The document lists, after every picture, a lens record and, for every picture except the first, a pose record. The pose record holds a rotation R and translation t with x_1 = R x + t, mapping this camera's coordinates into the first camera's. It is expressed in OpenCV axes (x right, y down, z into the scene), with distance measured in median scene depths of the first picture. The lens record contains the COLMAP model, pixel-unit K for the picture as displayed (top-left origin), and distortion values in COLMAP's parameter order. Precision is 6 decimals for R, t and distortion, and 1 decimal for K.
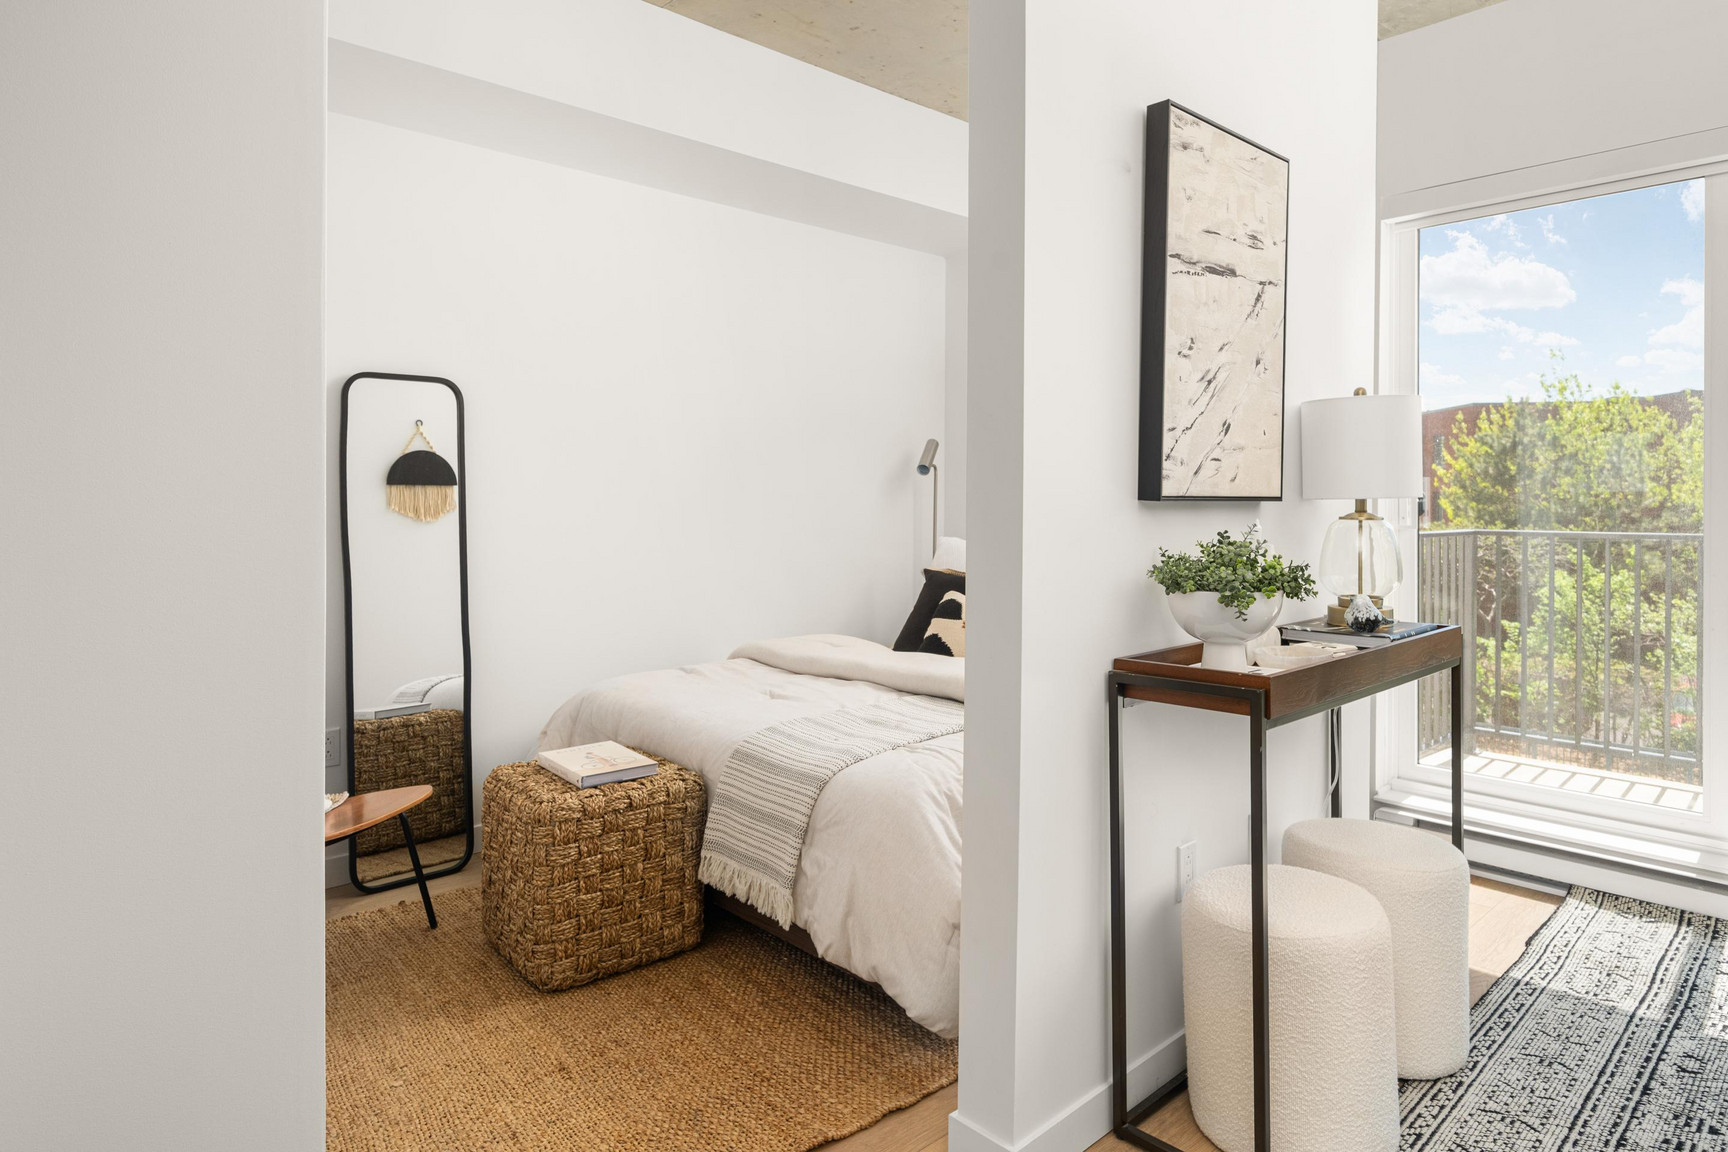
lens RADIAL K [[999.6, 0, 866.1], [0, 999.6, 507.0], [0, 0, 1]] dist [0.009204, -0.002515]
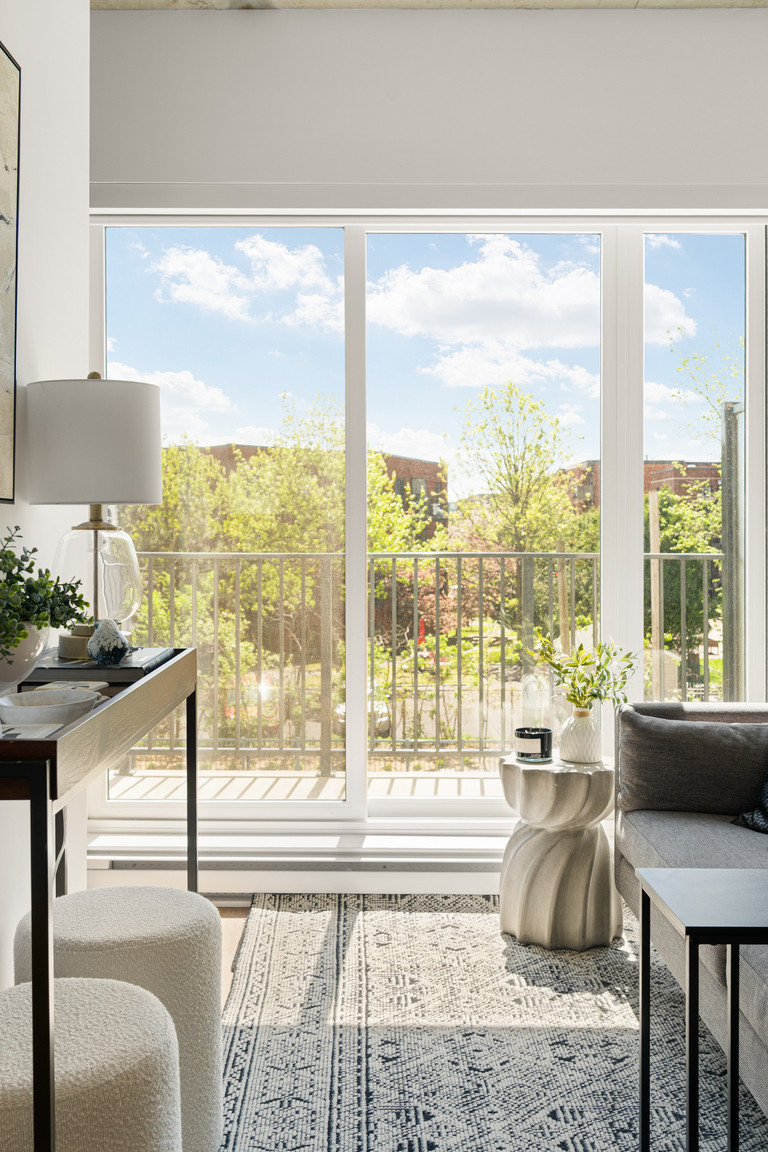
lens RADIAL K [[1039.1, 0, 364.2], [0, 1039.1, 541.0], [0, 0, 1]] dist [0.001733, 0.004703]
pose [[0.684592, -0.000401, 0.728926, 0.014748], [-0.001062, 0.999998, 0.001547, 0.022044], [-0.728926, -0.001834, 0.684590, 0.264383]]
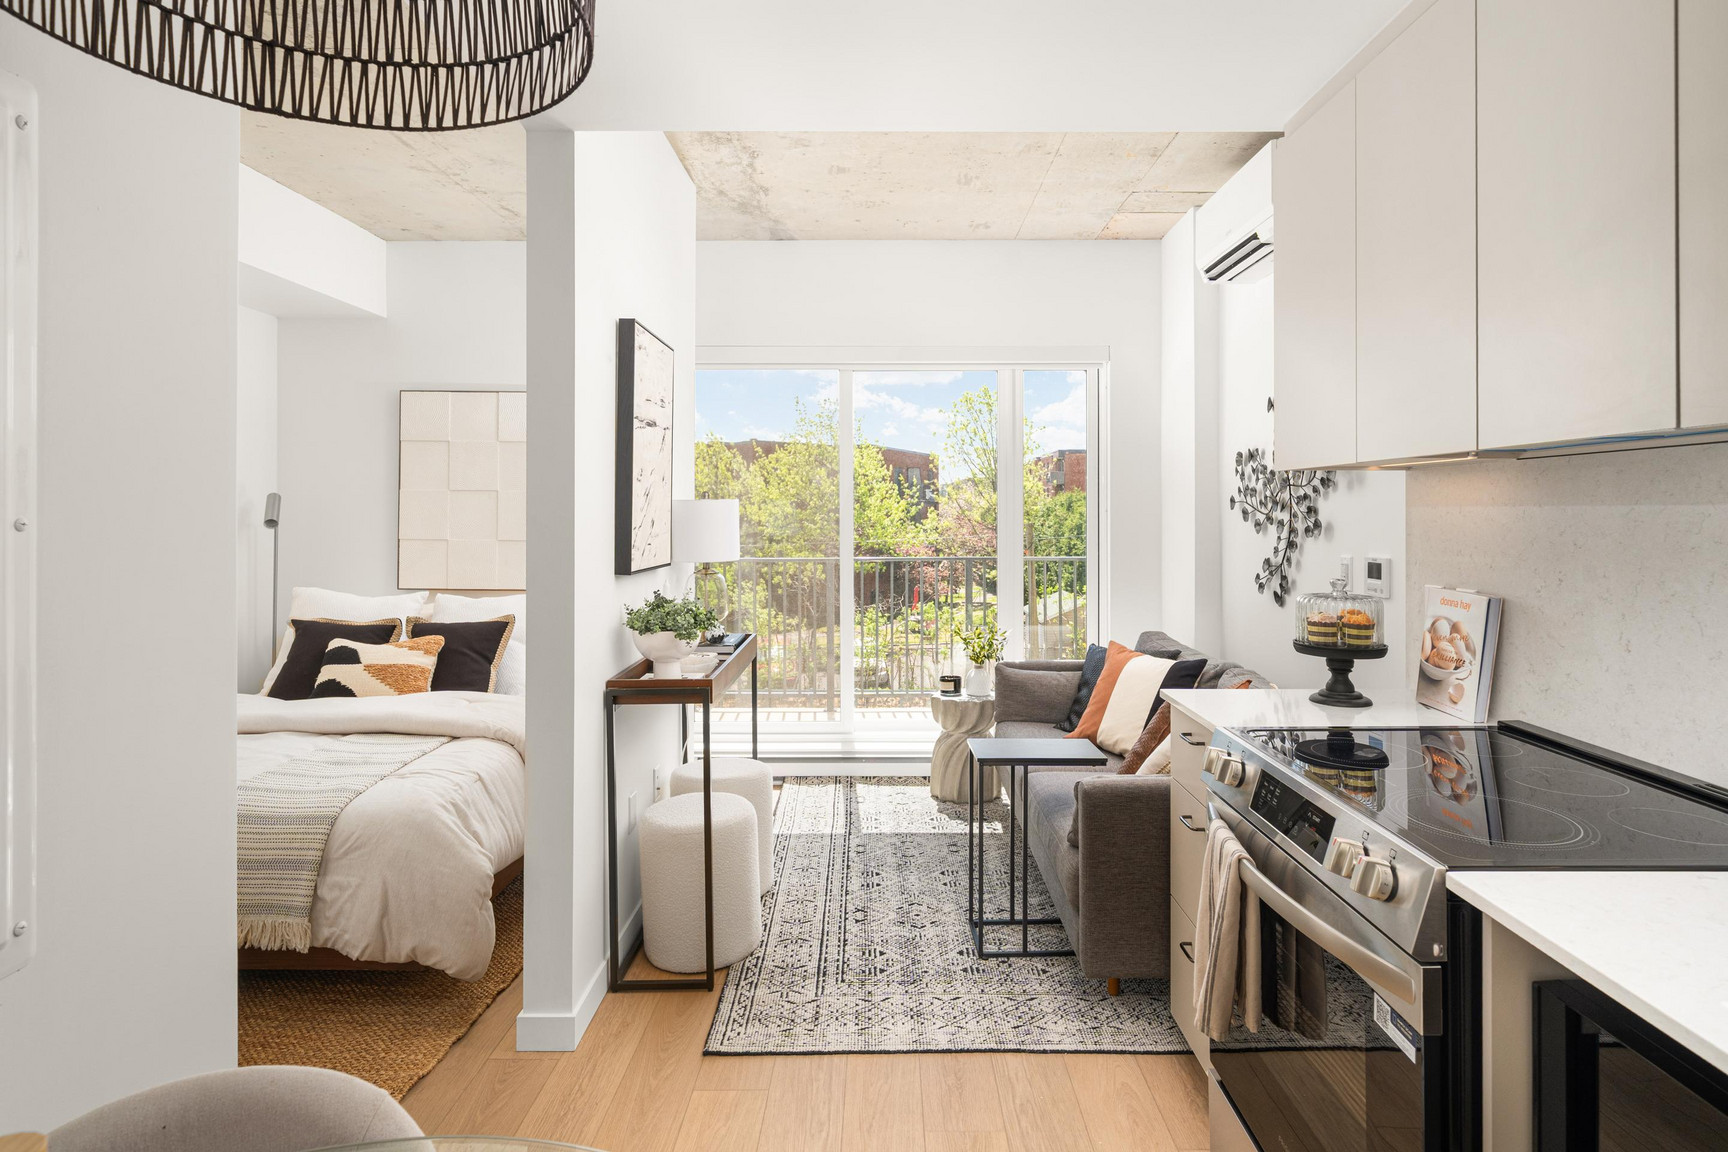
lens RADIAL K [[901.1, 0, 843.9], [0, 901.1, 516.1], [0, 0, 1]] dist [0.003156, 0.000303]
pose [[0.704290, -0.005677, 0.709890, -0.406735], [0.010171, 0.999946, -0.002095, -0.079364], [-0.709840, 0.008696, 0.704310, -0.194297]]
